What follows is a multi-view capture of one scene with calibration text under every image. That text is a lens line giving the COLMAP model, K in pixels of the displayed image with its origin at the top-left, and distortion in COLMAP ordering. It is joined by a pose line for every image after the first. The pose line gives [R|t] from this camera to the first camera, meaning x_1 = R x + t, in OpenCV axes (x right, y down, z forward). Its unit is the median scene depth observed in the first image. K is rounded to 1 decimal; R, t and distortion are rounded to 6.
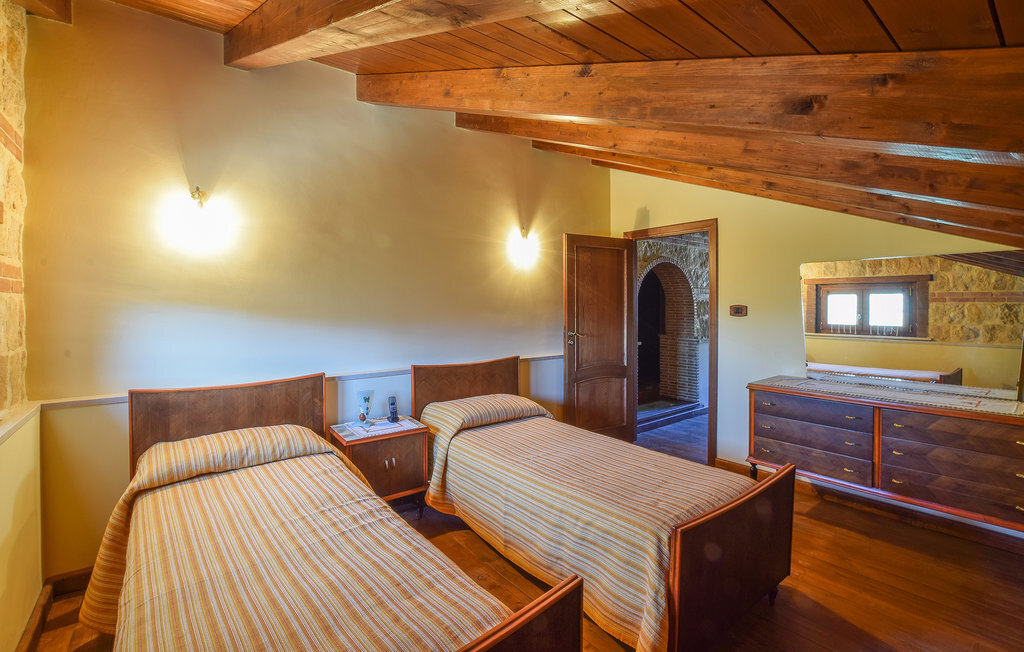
lens RADIAL K [[473.4, 0, 513.7], [0, 473.4, 308.7], [0, 0, 1]] dist [-0.010685, -0.000079]
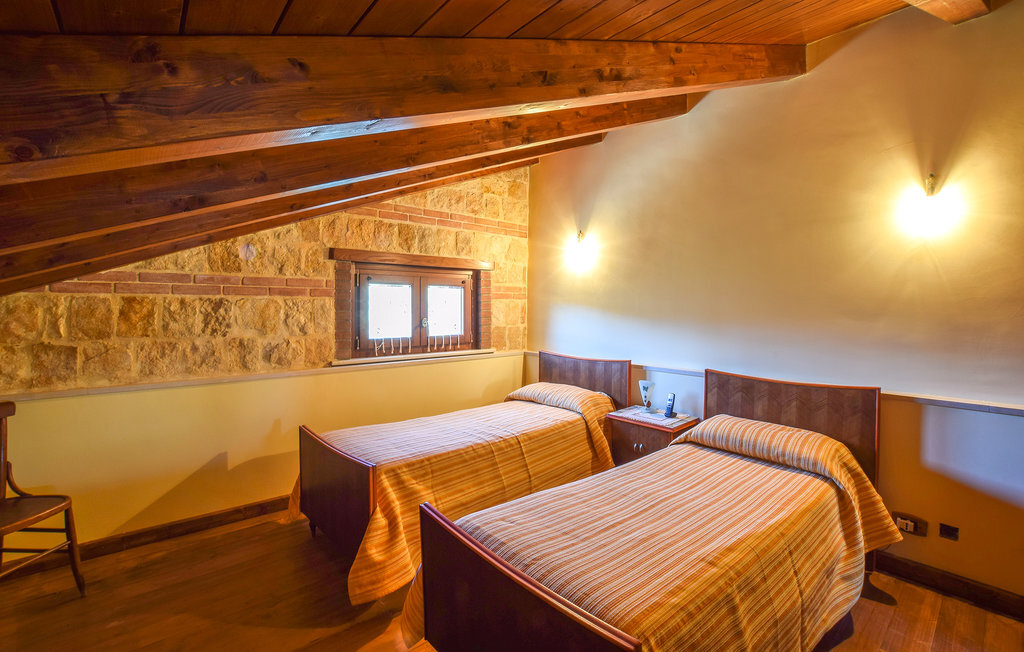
lens RADIAL K [[473.4, 0, 513.7], [0, 473.4, 308.7], [0, 0, 1]] dist [-0.010685, -0.000079]
pose [[0.018004, 0.009195, -0.999796, 0.821754], [-0.016767, 0.999820, 0.008893, -0.005167], [0.999697, 0.016604, 0.018155, 0.671486]]
